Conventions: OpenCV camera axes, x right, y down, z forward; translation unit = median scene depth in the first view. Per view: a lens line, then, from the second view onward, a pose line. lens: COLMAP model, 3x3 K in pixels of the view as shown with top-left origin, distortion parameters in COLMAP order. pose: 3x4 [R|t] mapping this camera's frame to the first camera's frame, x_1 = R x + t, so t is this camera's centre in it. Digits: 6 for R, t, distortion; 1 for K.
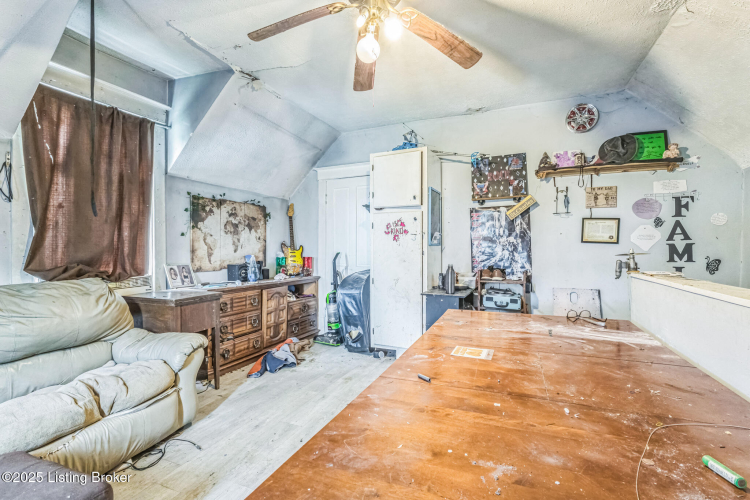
lens RADIAL K [[348.6, 0, 374.3], [0, 348.6, 247.6], [0, 0, 1]] dist [0.000582, 0.000970]
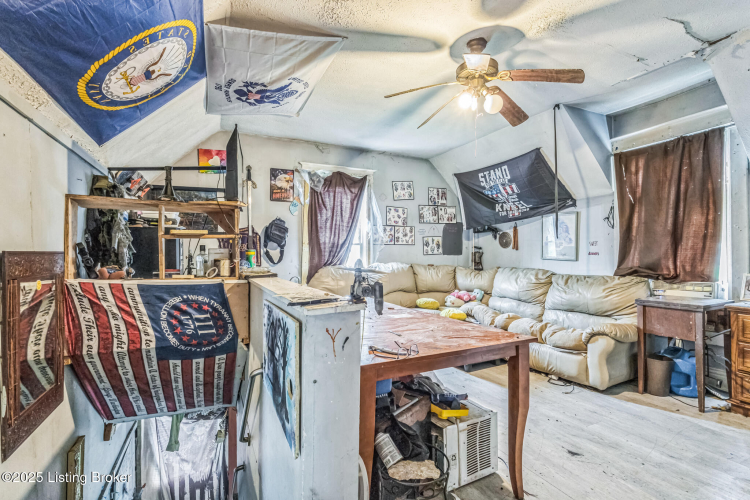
lens RADIAL K [[348.6, 0, 374.3], [0, 348.6, 247.6], [0, 0, 1]] dist [0.000582, 0.000970]
pose [[-0.659699, -0.010744, -0.751453, 0.703399], [0.003155, 0.999849, -0.017066, -0.007313], [0.751523, -0.013629, -0.659566, 0.851282]]
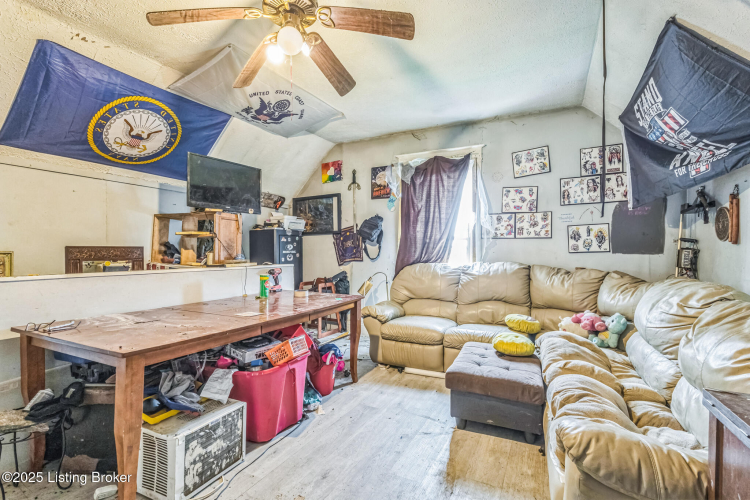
lens RADIAL K [[344.4, 0, 375.0], [0, 344.4, 250.0], [0, 0, 1]] dist [-0.000574, 0.000398]
pose [[-0.997228, -0.005520, 0.074195, -0.181658], [-0.005503, 0.999985, 0.000433, -0.005922], [-0.074196, 0.000023, -0.997244, 1.066775]]
